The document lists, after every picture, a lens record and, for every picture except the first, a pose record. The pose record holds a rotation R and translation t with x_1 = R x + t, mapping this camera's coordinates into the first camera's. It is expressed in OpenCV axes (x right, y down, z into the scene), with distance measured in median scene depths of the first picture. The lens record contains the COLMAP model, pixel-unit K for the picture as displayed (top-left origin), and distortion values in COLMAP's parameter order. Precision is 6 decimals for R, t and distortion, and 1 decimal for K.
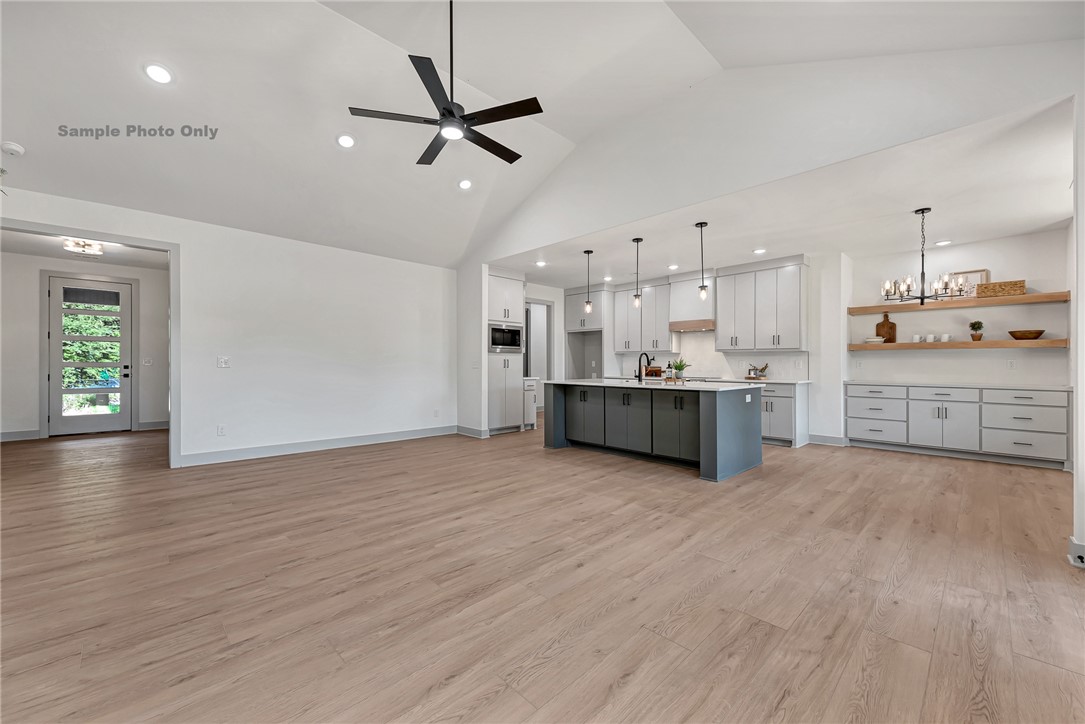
lens RADIAL K [[427.0, 0, 541.9], [0, 427.0, 356.5], [0, 0, 1]] dist [0.013809, -0.004585]
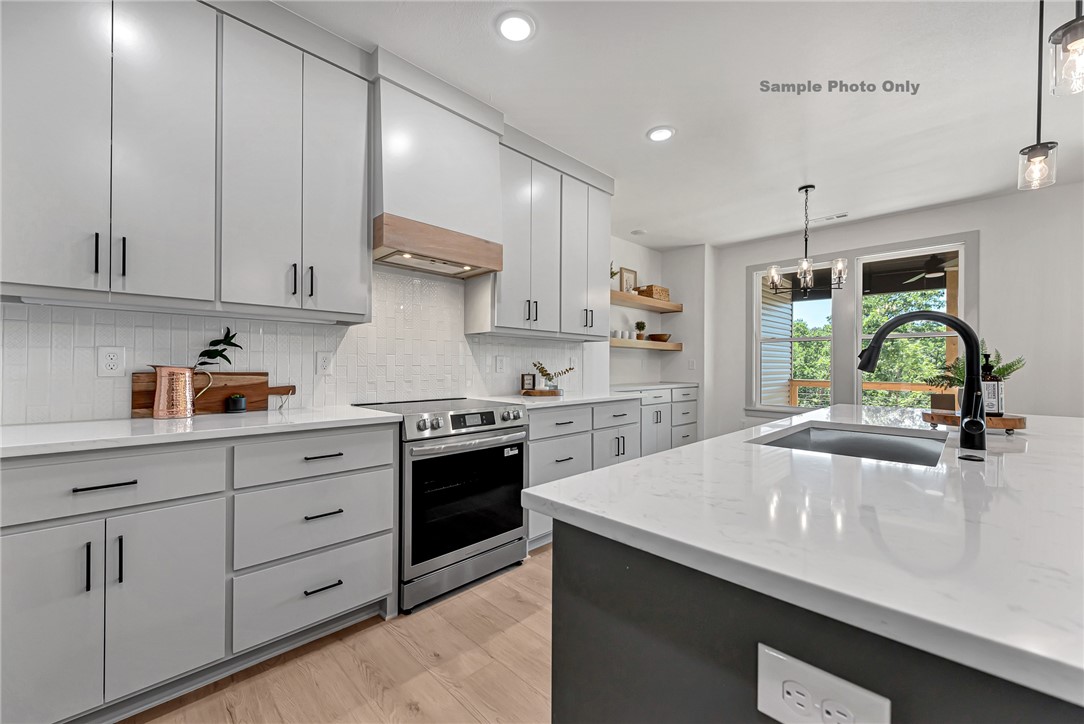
lens RADIAL K [[426.6, 0, 544.0], [0, 426.6, 363.2], [0, 0, 1]] dist [0.013809, -0.004585]
pose [[-0.016777, 0.004538, 0.999849, 0.022499], [-0.018509, 0.999817, -0.004848, 0.025342], [-0.999688, -0.018588, -0.016690, 1.274547]]
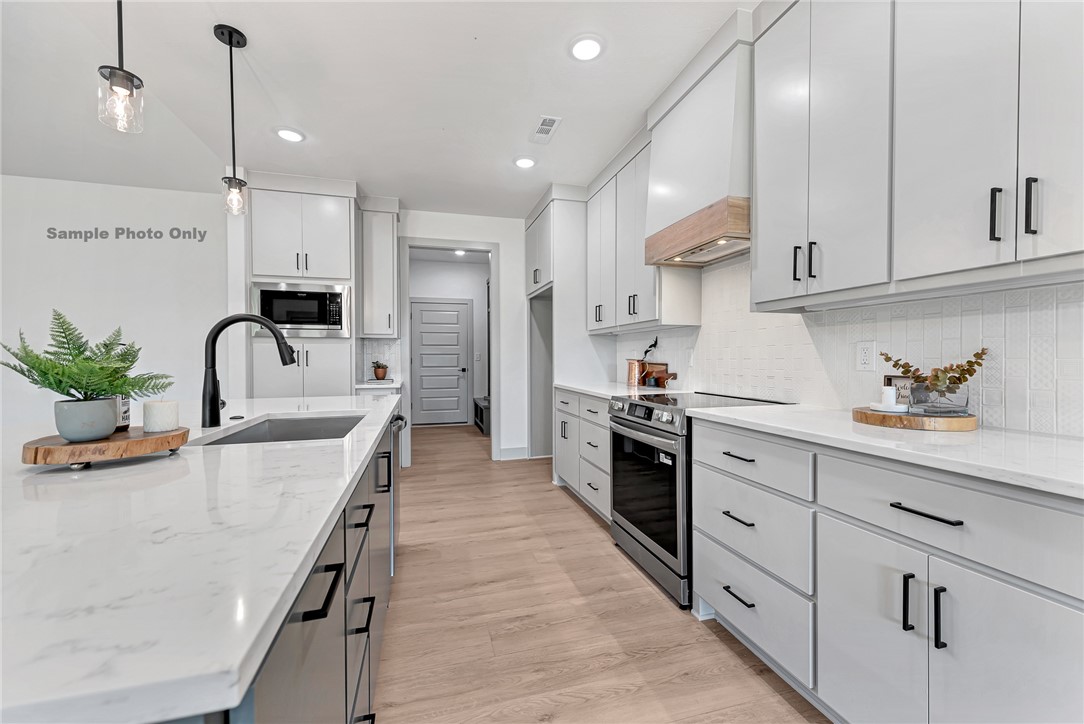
lens RADIAL K [[426.6, 0, 539.2], [0, 426.6, 362.7], [0, 0, 1]] dist [0.013809, -0.004585]
pose [[0.878707, -0.001692, -0.477358, 0.554482], [0.014874, 0.999605, 0.023836, 0.018427], [0.477129, -0.028045, 0.878386, 0.909602]]
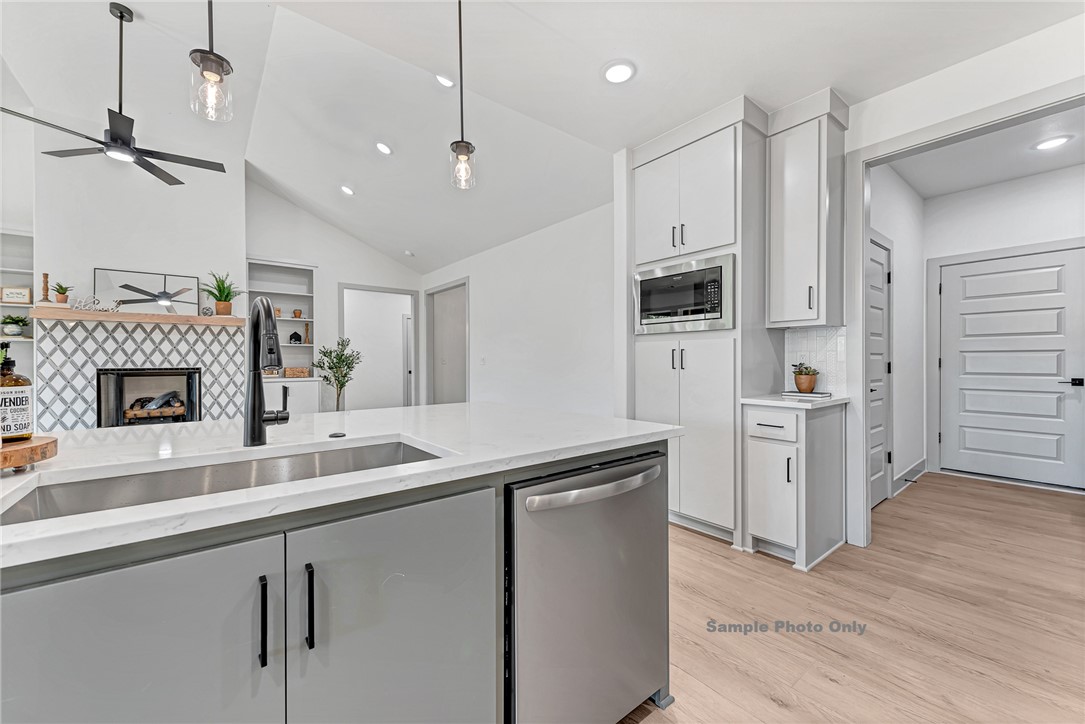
lens RADIAL K [[427.0, 0, 541.0], [0, 427.0, 362.9], [0, 0, 1]] dist [0.013809, -0.004585]
pose [[-0.094448, 0.002734, -0.995526, 0.446557], [0.019703, 0.999805, 0.000876, 0.023121], [0.995335, -0.019532, -0.094484, 1.211246]]
